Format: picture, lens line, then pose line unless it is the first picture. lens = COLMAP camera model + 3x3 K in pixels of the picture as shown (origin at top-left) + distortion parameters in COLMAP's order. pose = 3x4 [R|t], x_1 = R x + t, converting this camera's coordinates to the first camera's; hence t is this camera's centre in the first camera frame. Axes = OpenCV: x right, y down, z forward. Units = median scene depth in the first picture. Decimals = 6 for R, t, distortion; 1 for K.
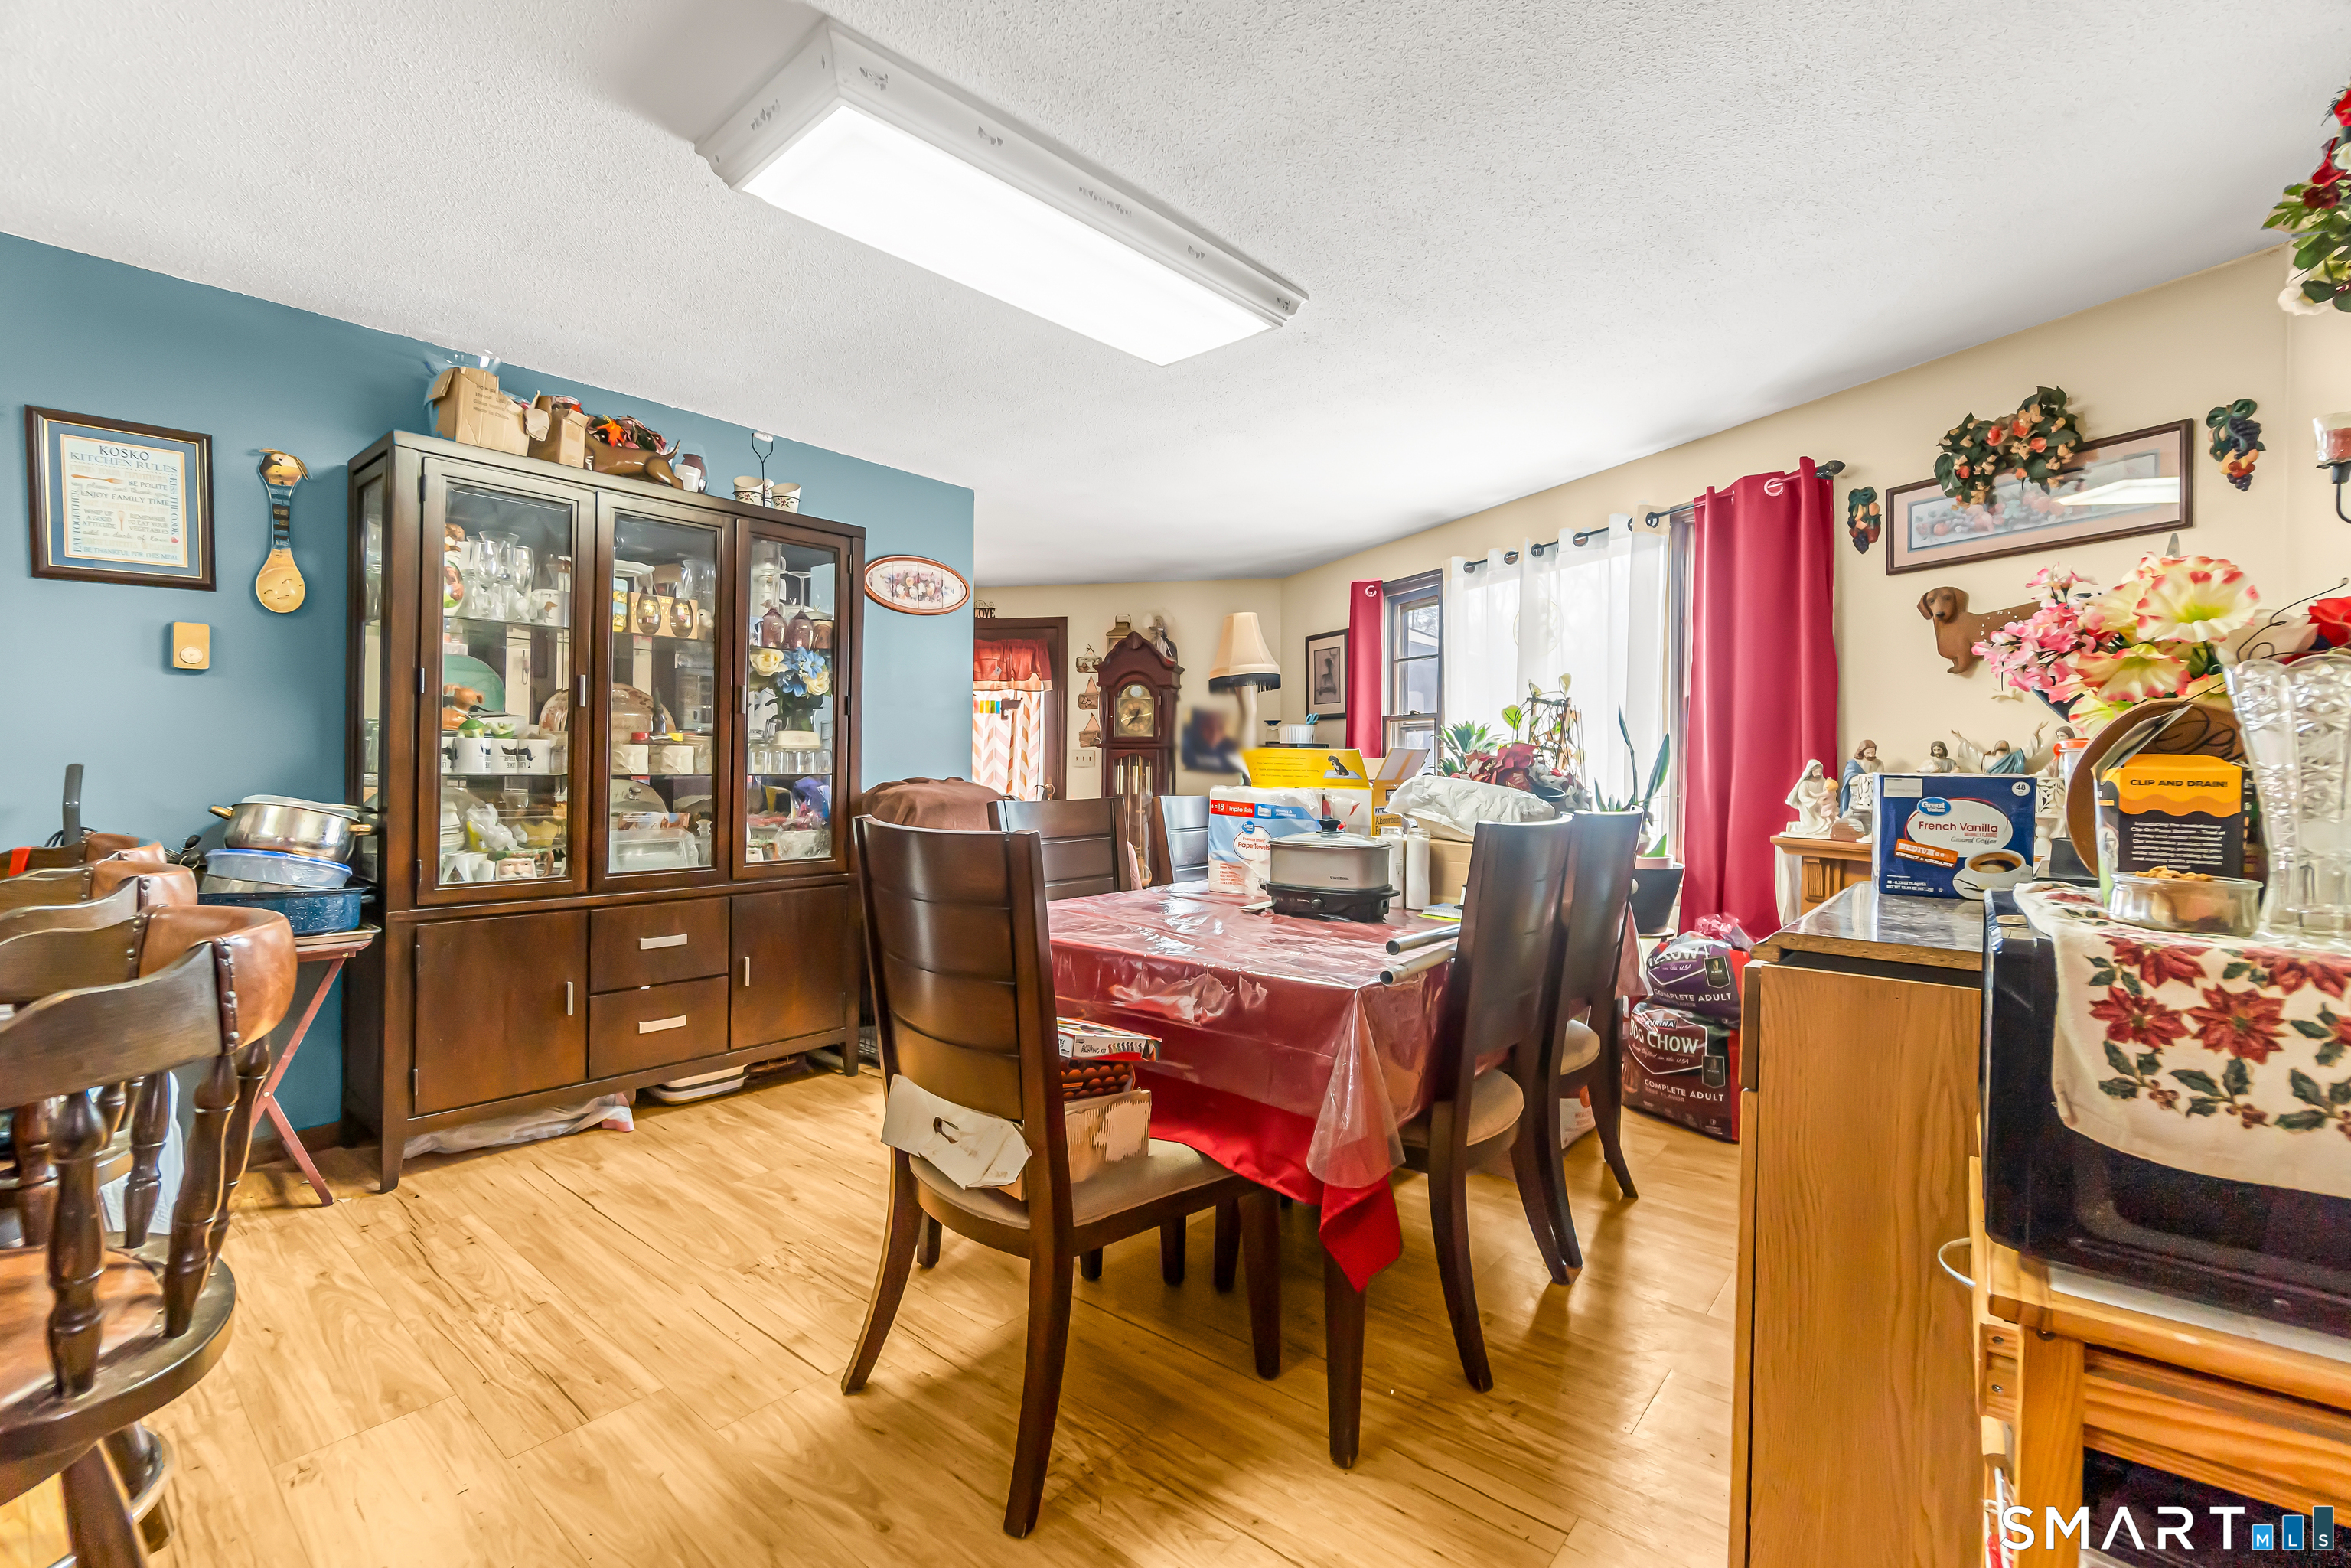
lens RADIAL K [[1035.4, 0, 1184.5], [0, 1035.4, 753.9], [0, 0, 1]] dist [0.003123, 0.000402]
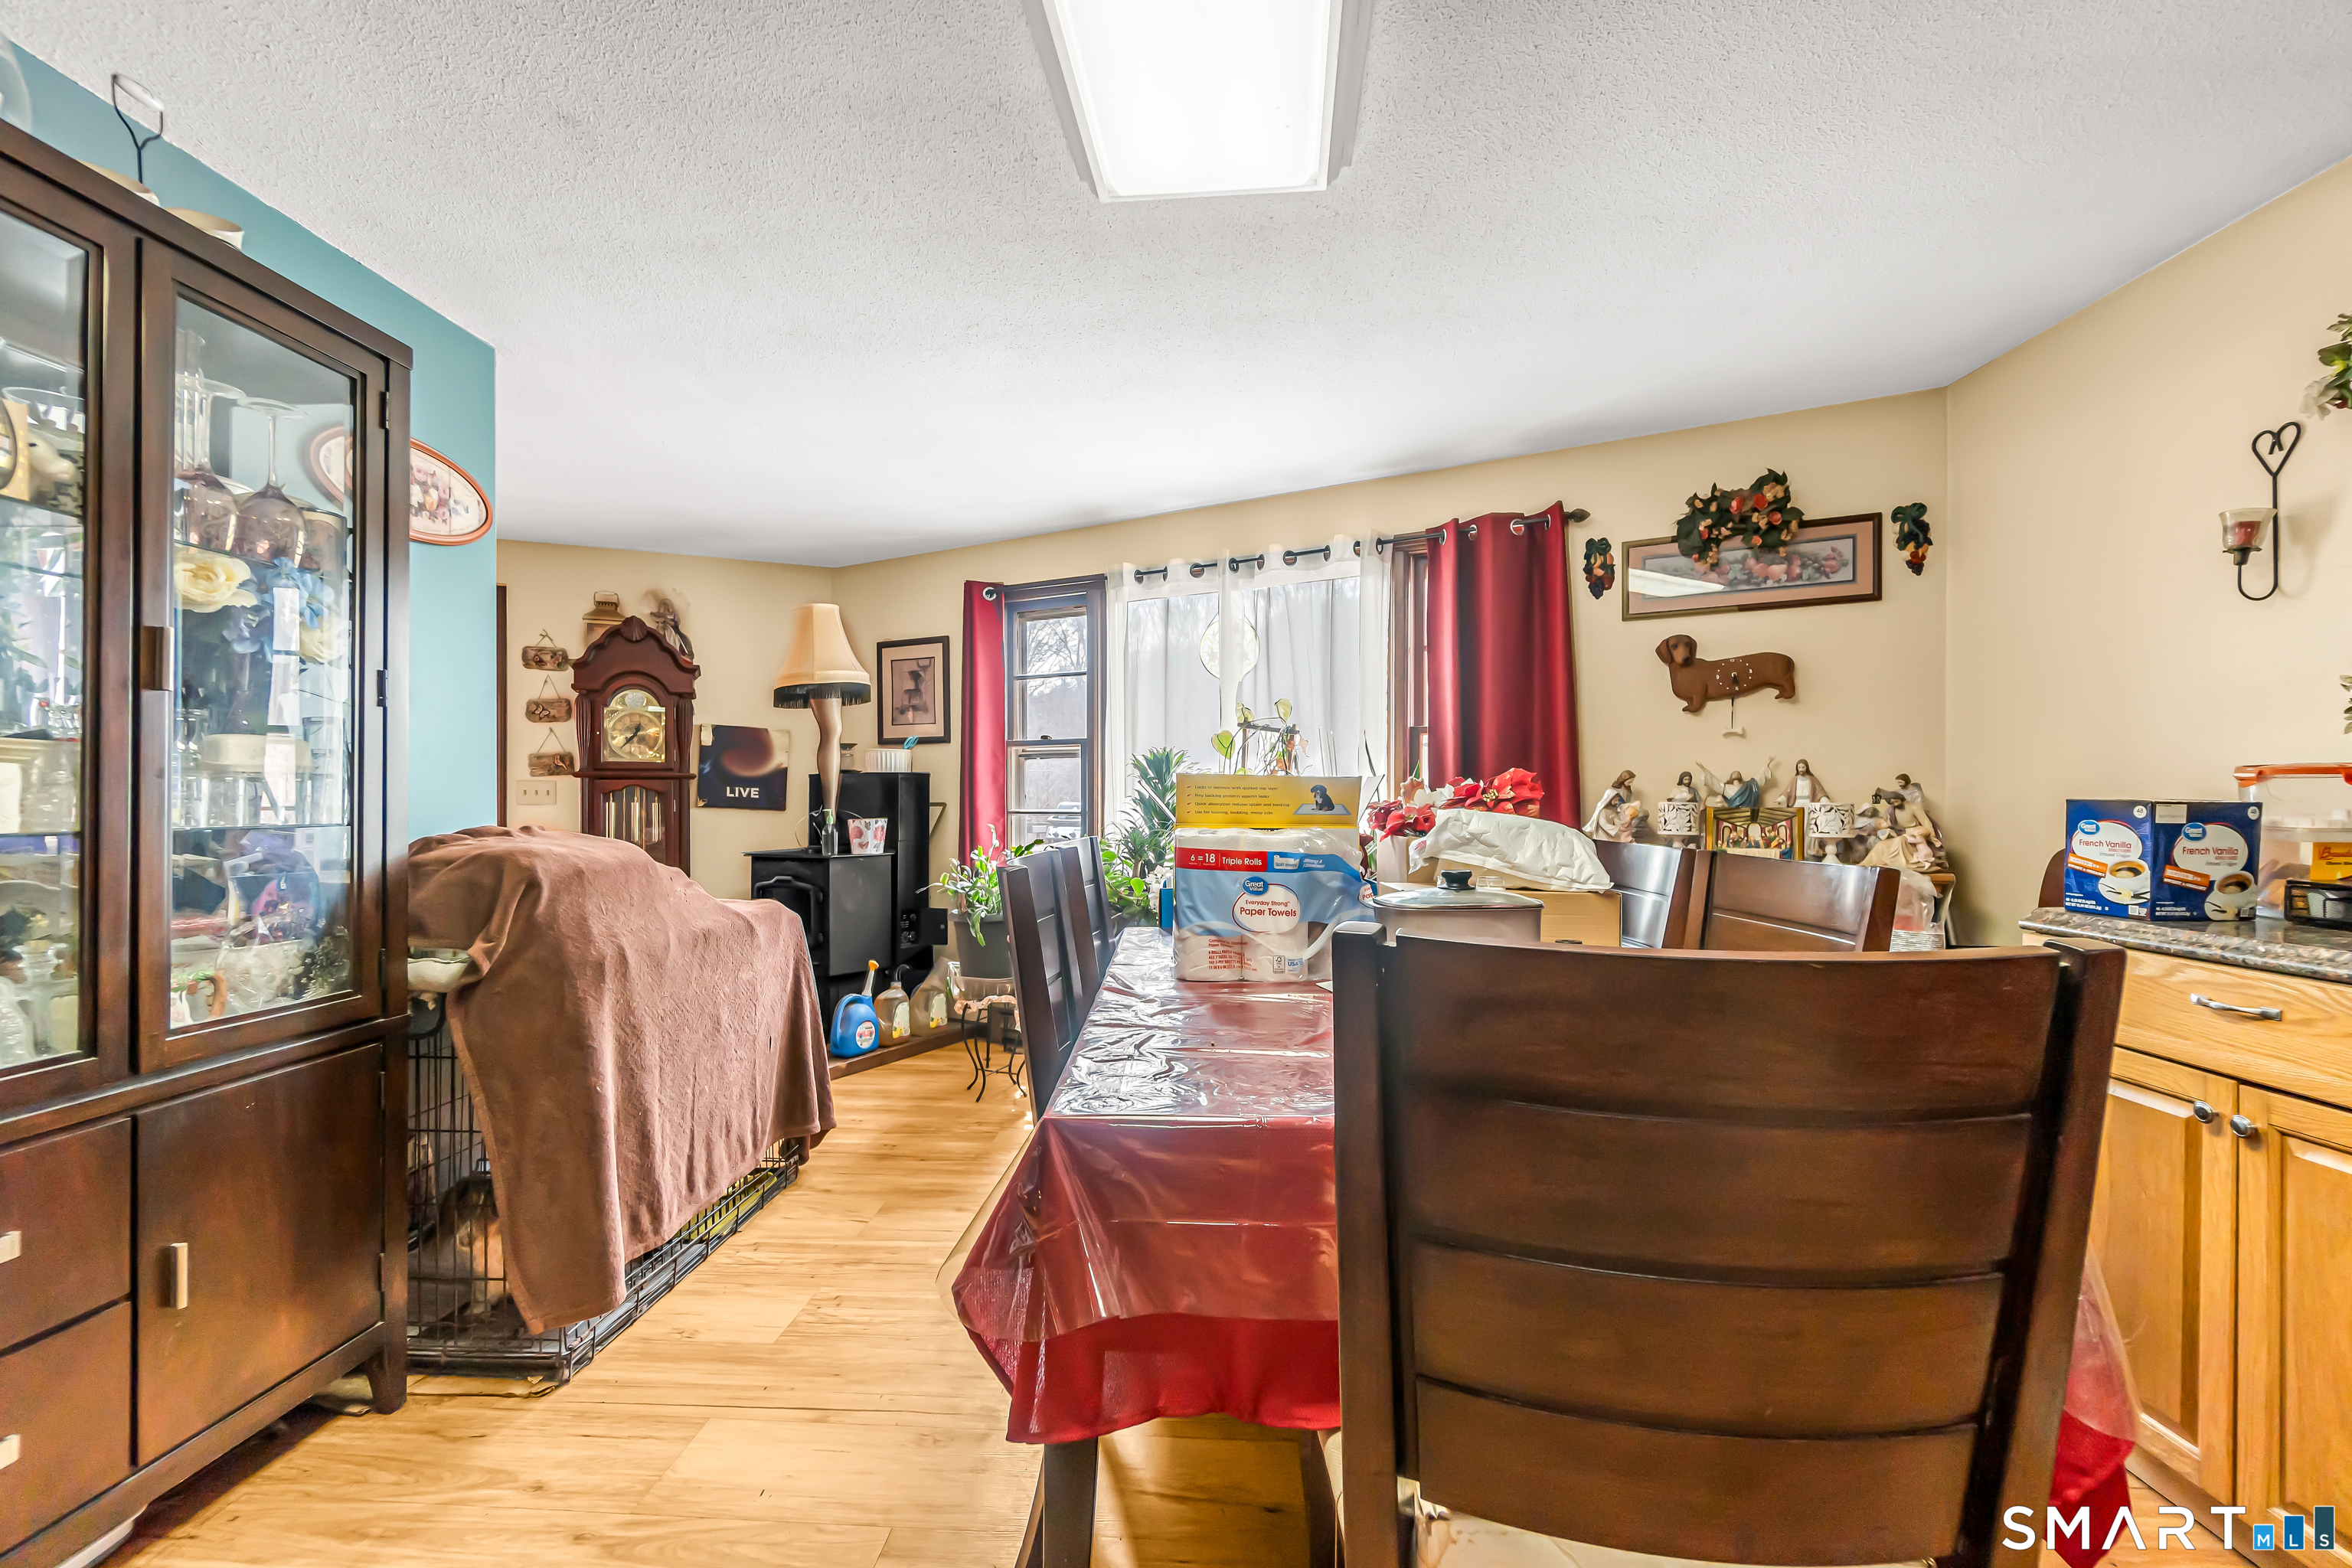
lens RADIAL K [[1024.4, 0, 1169.7], [0, 1024.4, 793.0], [0, 0, 1]] dist [-0.002115, 0.000693]
pose [[0.803688, -0.005555, 0.595025, -0.344007], [0.002039, 0.999976, 0.006581, 0.002042], [-0.595047, -0.004076, 0.803680, 0.401836]]
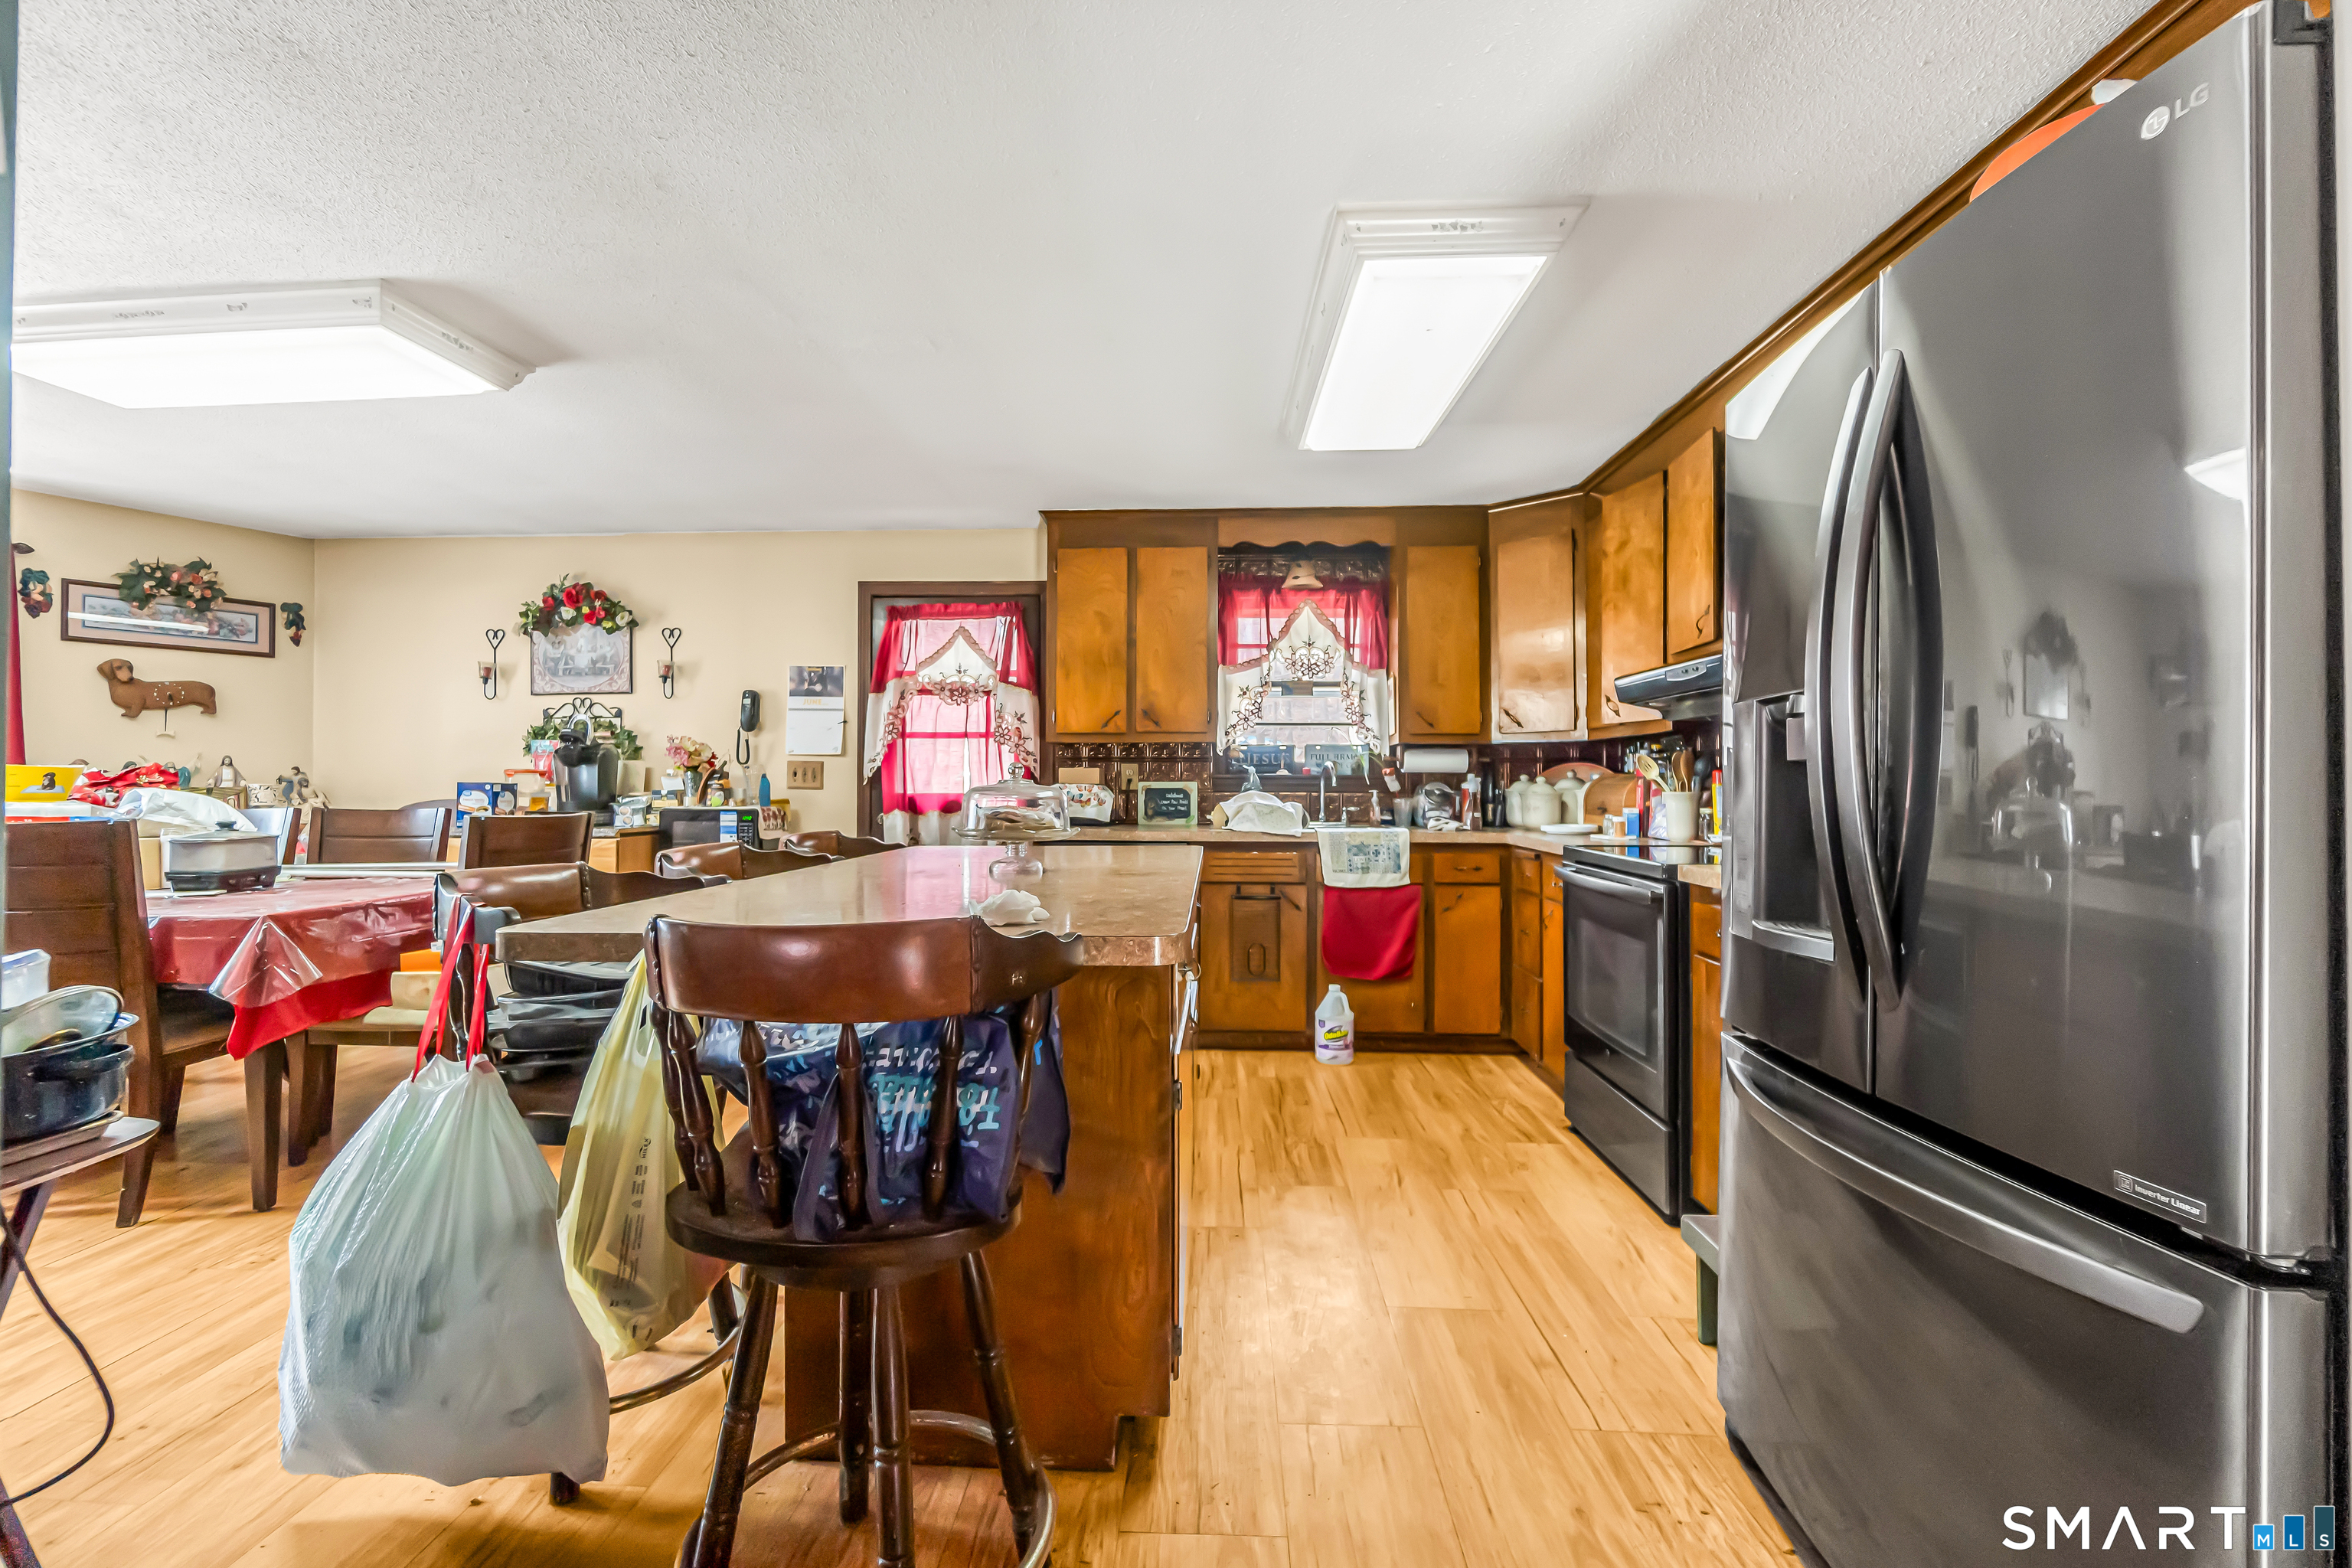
lens RADIAL K [[1024.4, 0, 1169.7], [0, 1024.4, 793.0], [0, 0, 1]] dist [-0.002115, 0.000693]
pose [[-0.592821, -0.018256, 0.805128, -1.269397], [-0.014036, 0.999825, 0.012336, -0.005509], [-0.805212, -0.003988, -0.592973, 0.600723]]
